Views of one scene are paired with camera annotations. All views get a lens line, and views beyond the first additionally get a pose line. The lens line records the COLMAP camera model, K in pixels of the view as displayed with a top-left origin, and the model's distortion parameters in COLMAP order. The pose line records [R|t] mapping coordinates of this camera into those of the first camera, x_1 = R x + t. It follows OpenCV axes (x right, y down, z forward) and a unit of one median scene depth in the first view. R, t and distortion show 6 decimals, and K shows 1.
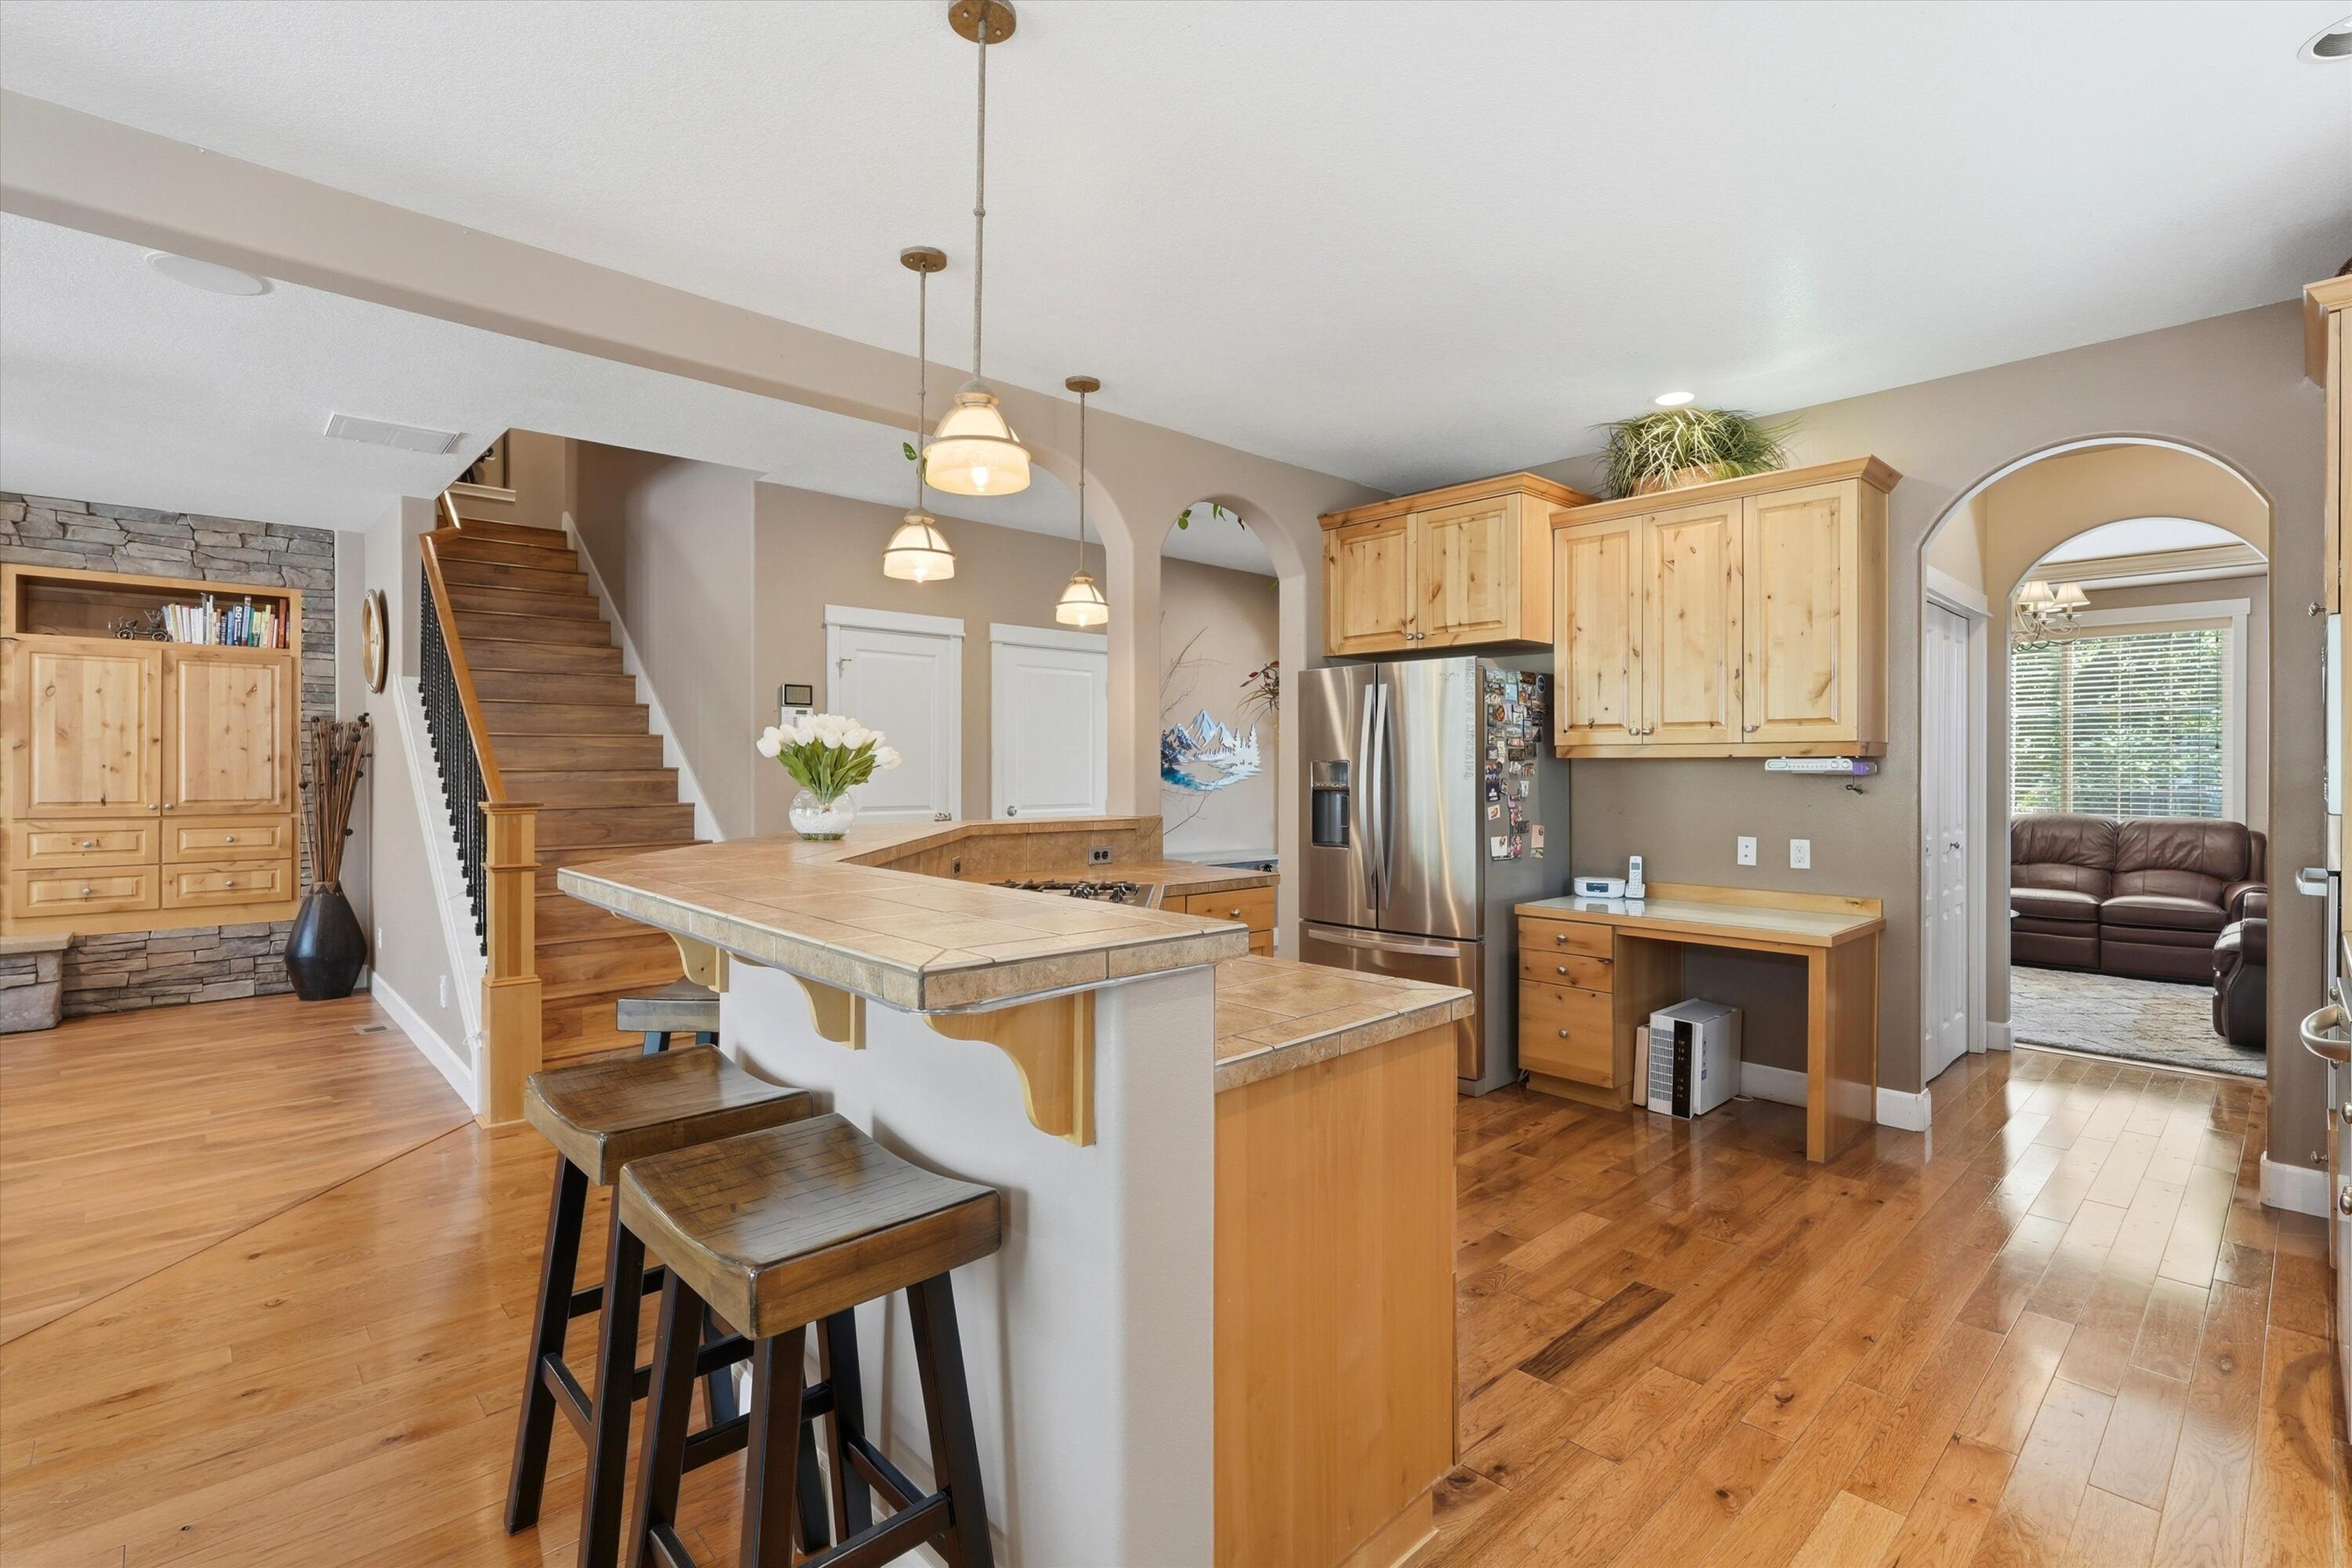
lens RADIAL K [[1071.1, 0, 1171.0], [0, 1071.1, 778.5], [0, 0, 1]] dist [-0.005356, 0.000710]
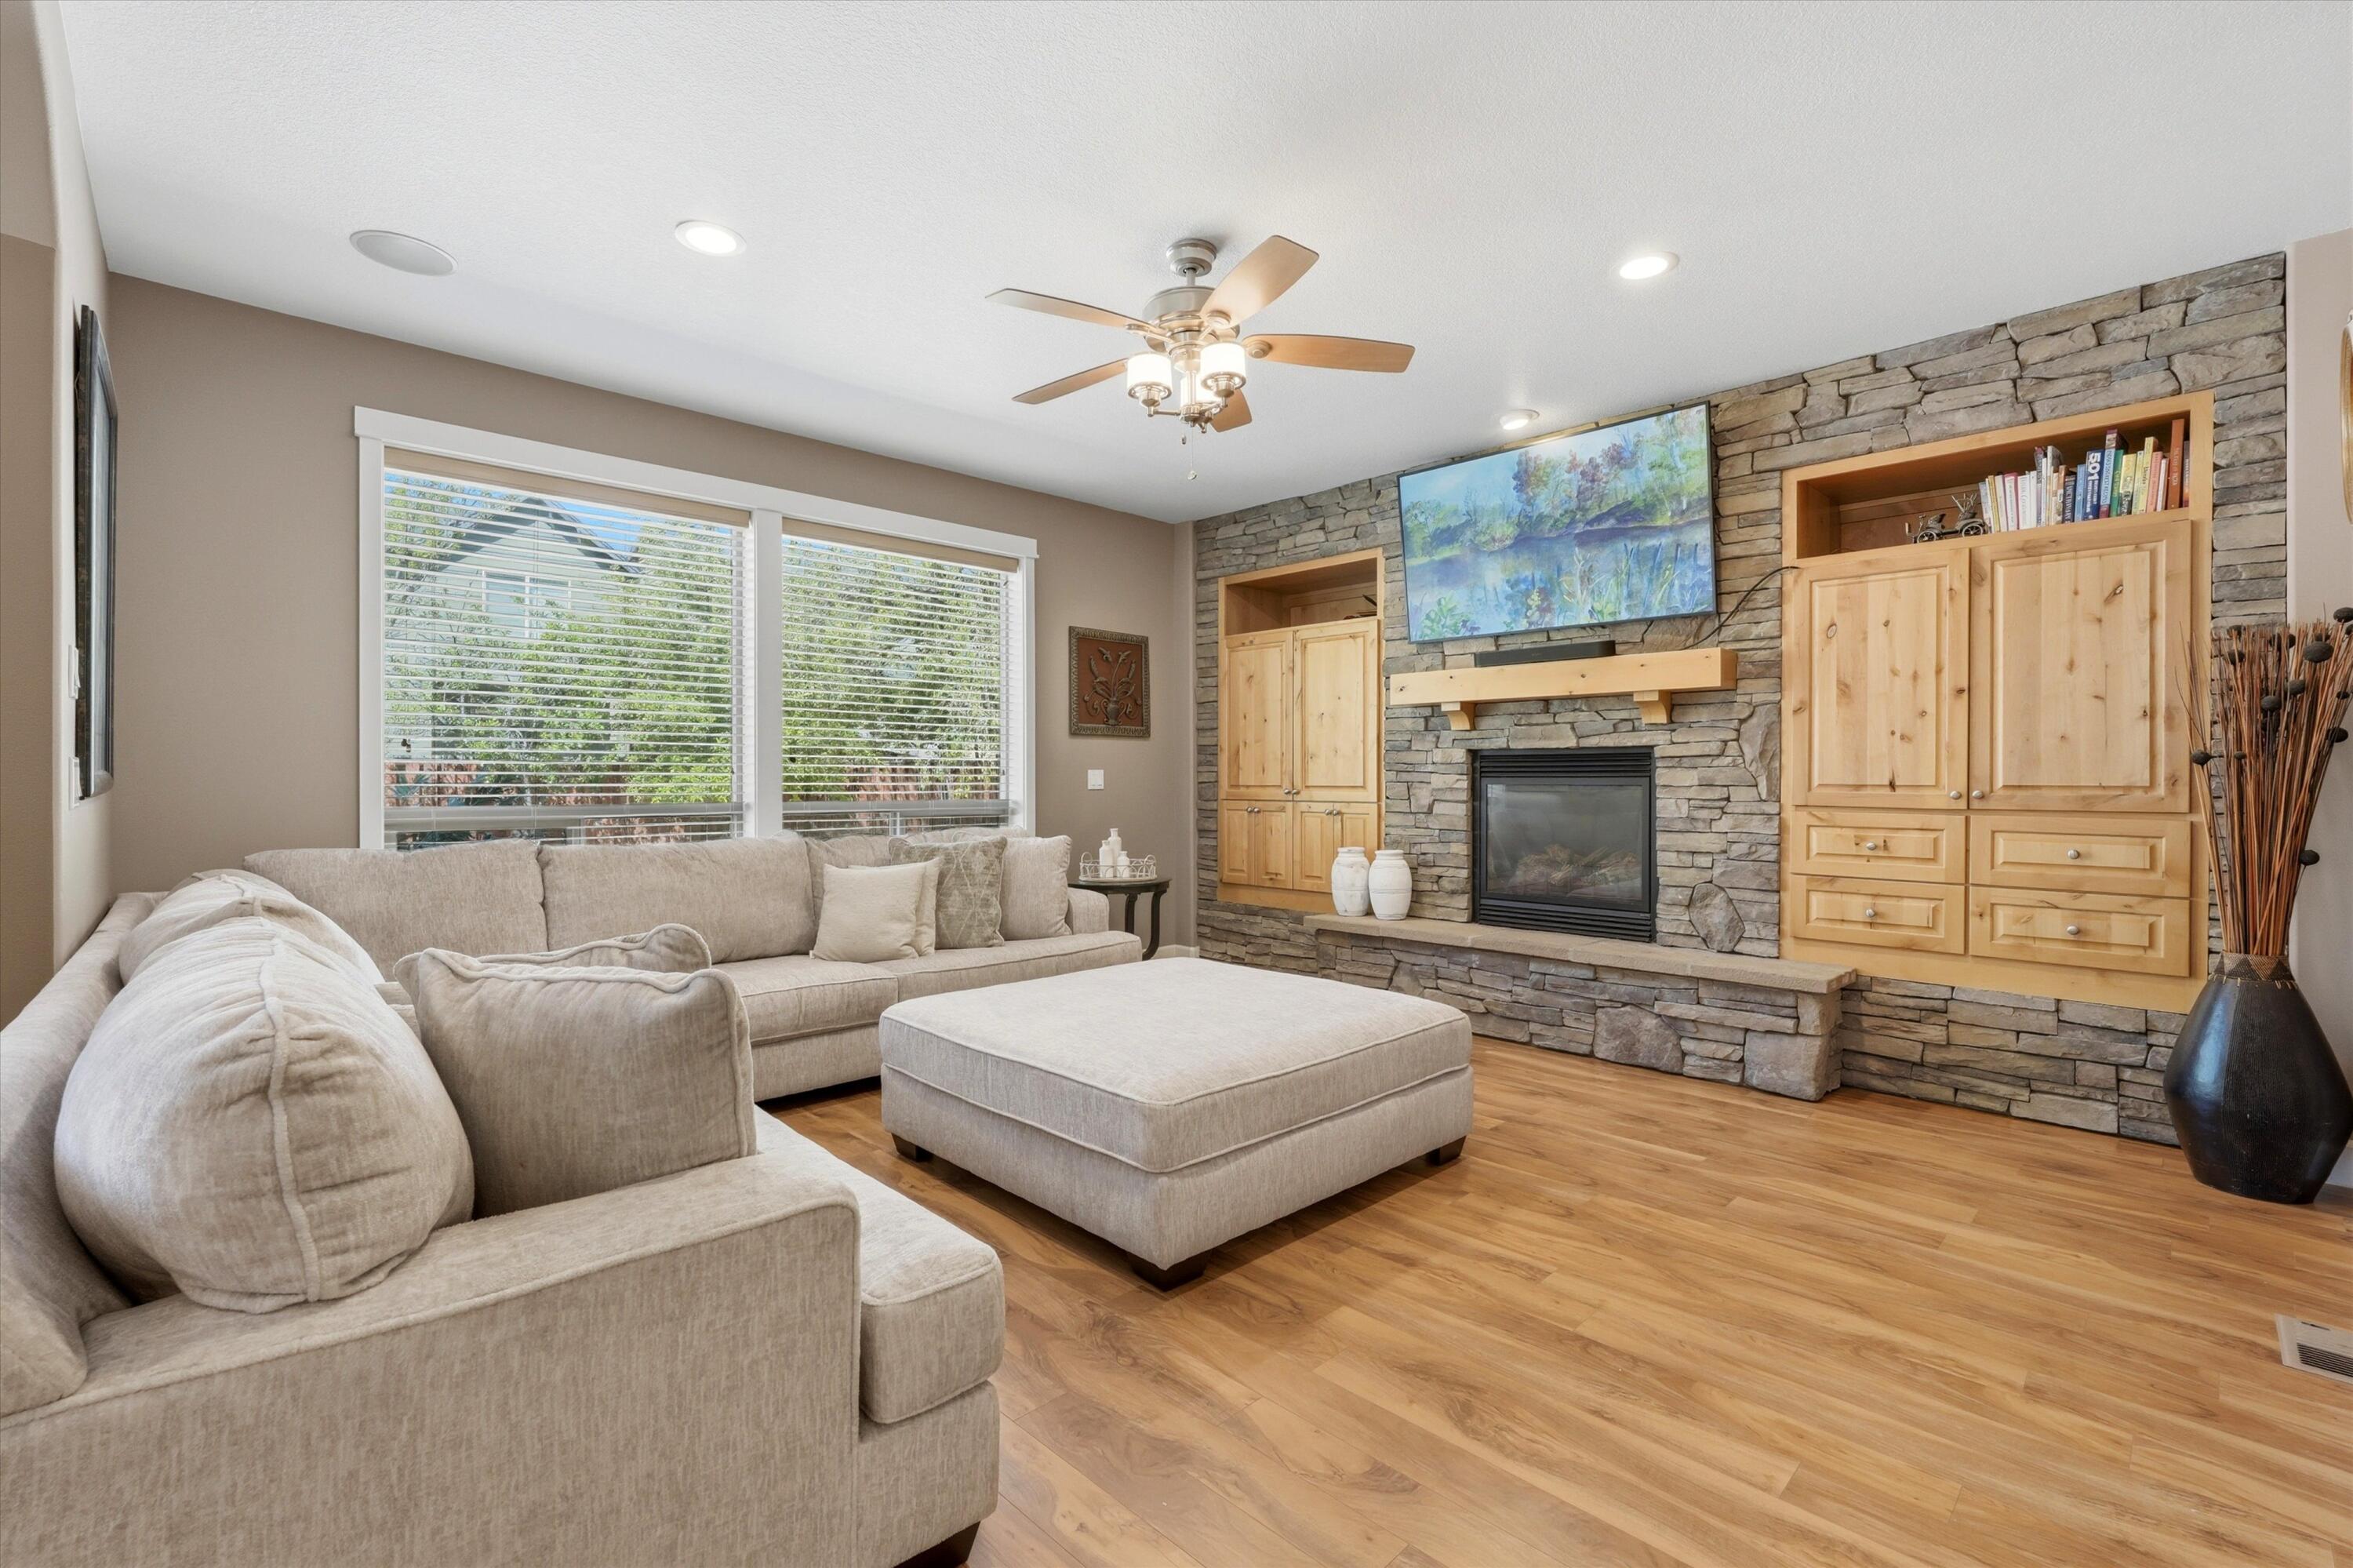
lens RADIAL K [[1047.1, 0, 1173.8], [0, 1047.1, 773.8], [0, 0, 1]] dist [-0.002251, 0.000531]
pose [[0.015670, -0.004602, -0.999867, -0.326102], [-0.011223, 0.999926, -0.004778, 0.022193], [0.999814, 0.011296, 0.015617, 0.510545]]
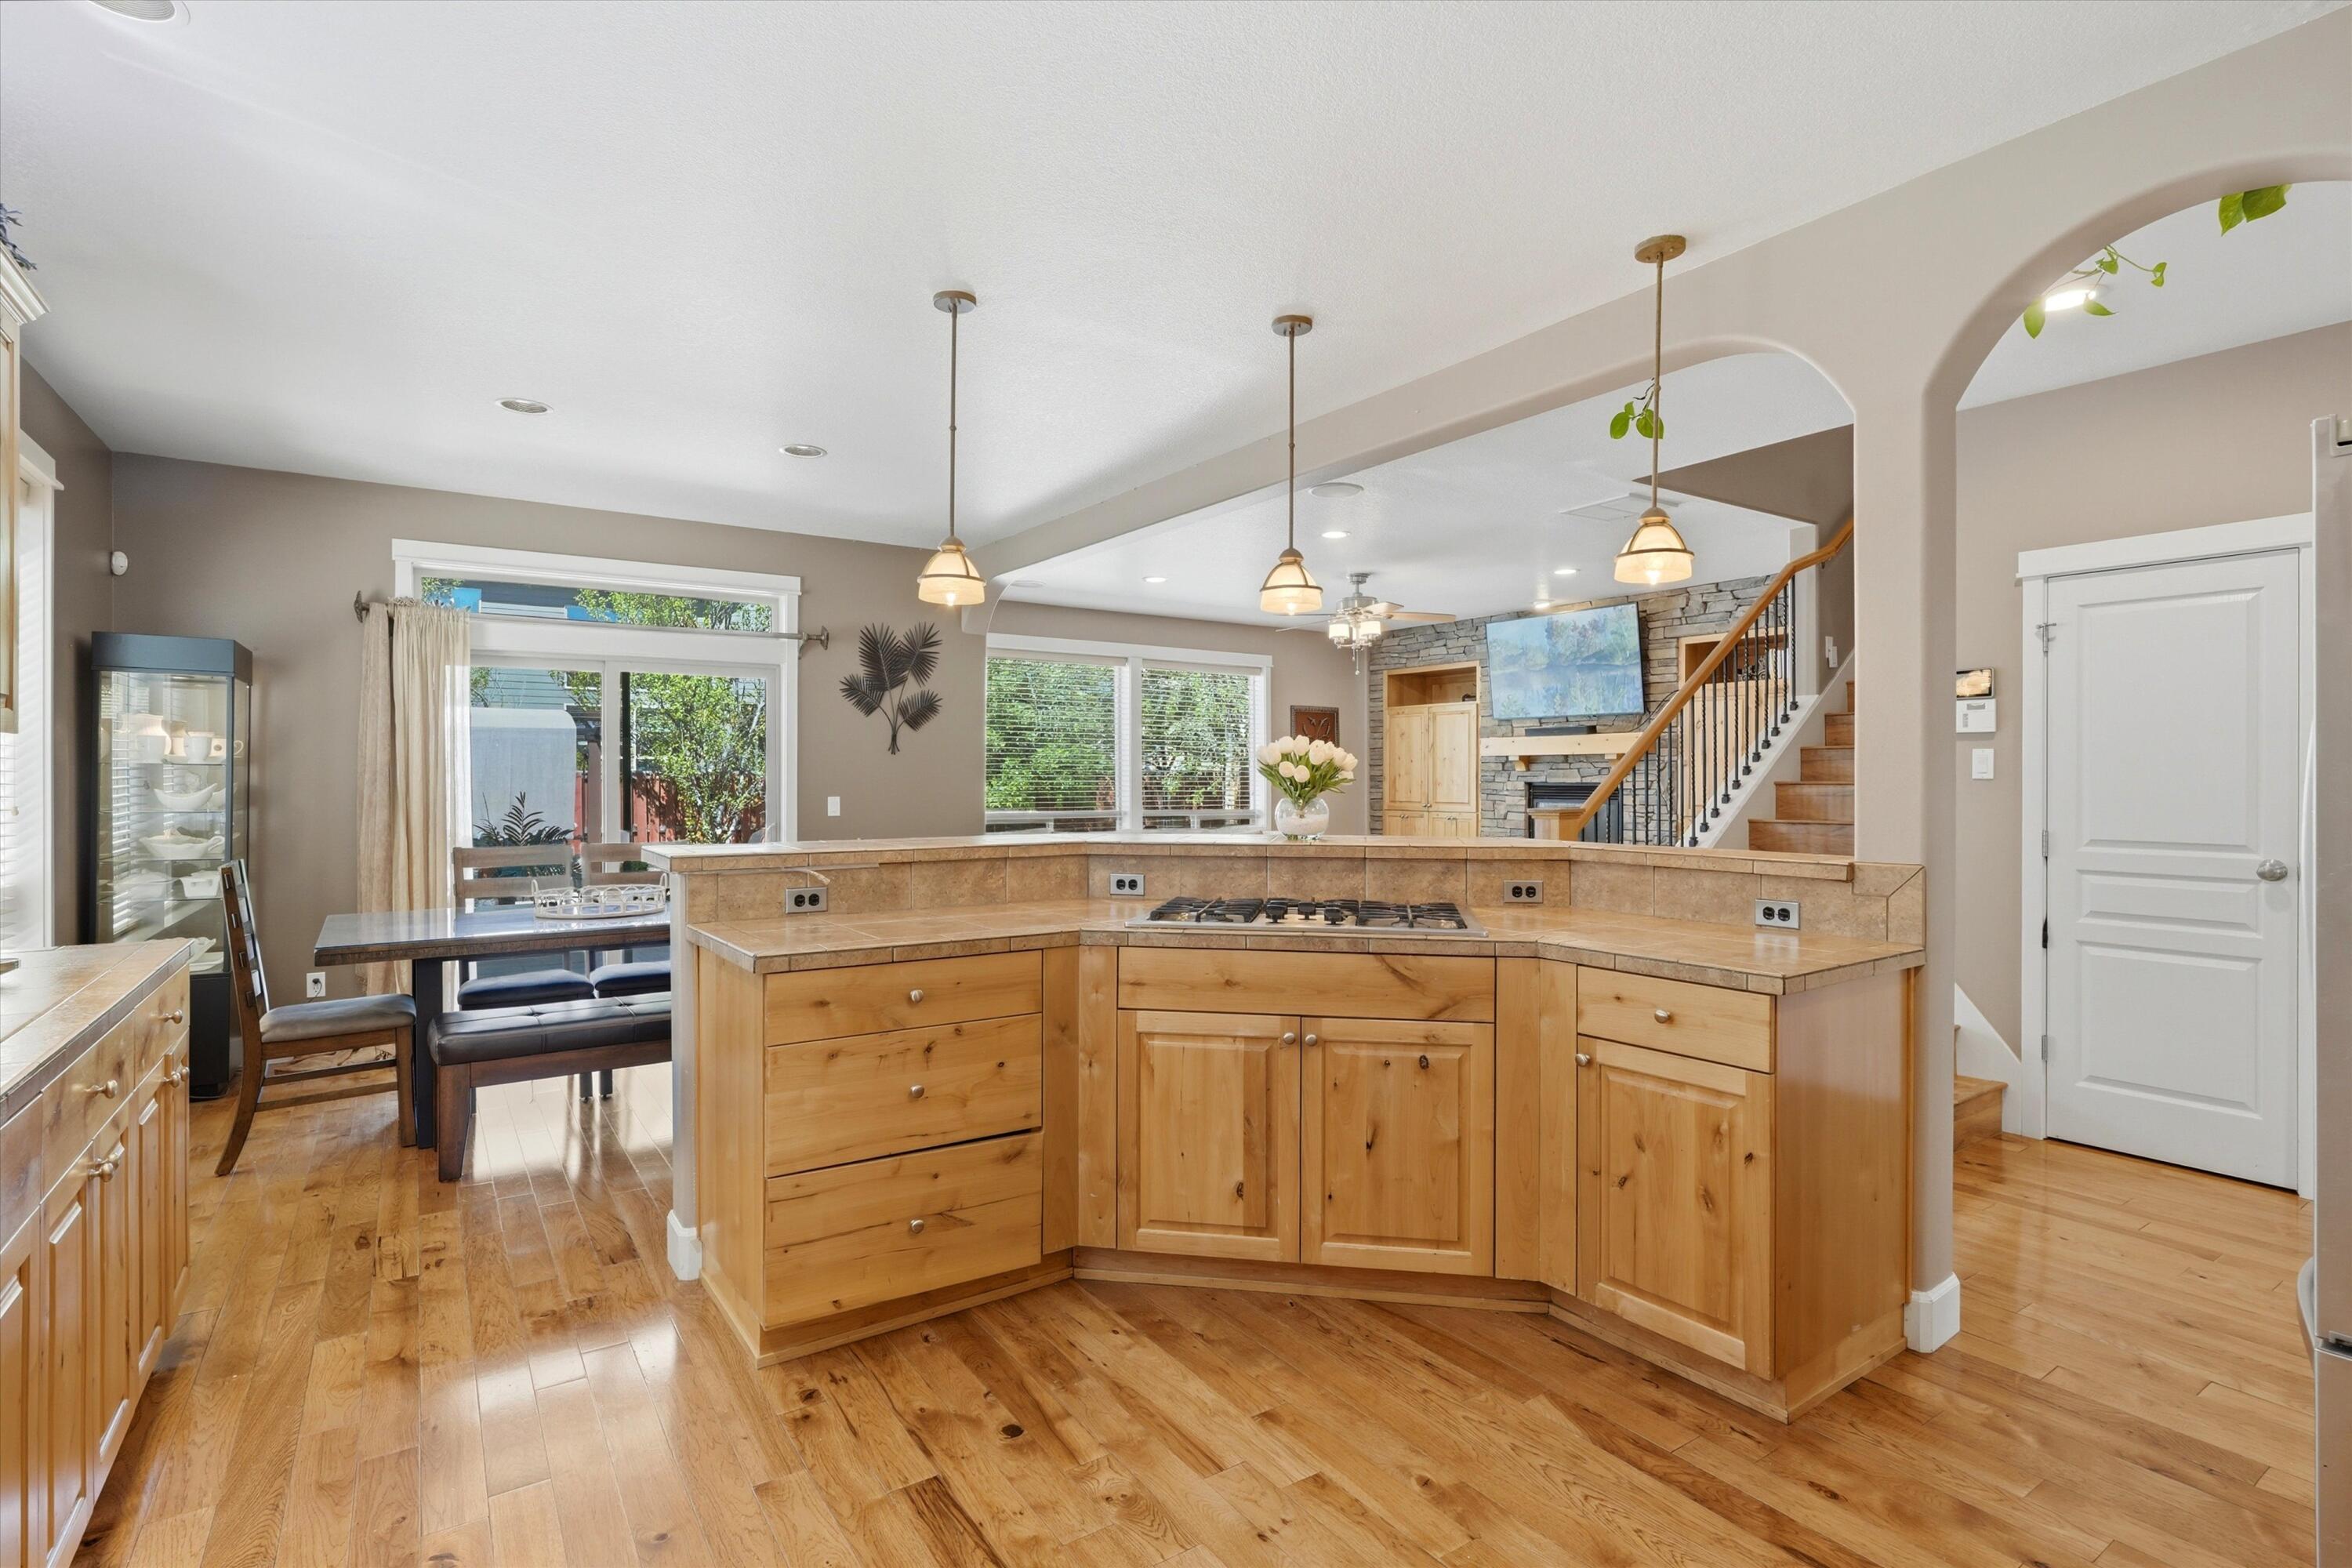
lens RADIAL K [[1130.3, 0, 1187.6], [0, 1130.3, 782.2], [0, 0, 1]] dist [0.000839, 0.000534]
pose [[-0.142219, 0.001929, -0.989833, 0.470157], [-0.011052, 0.999933, 0.003537, -0.005141], [0.989774, 0.011442, -0.142188, 0.519334]]
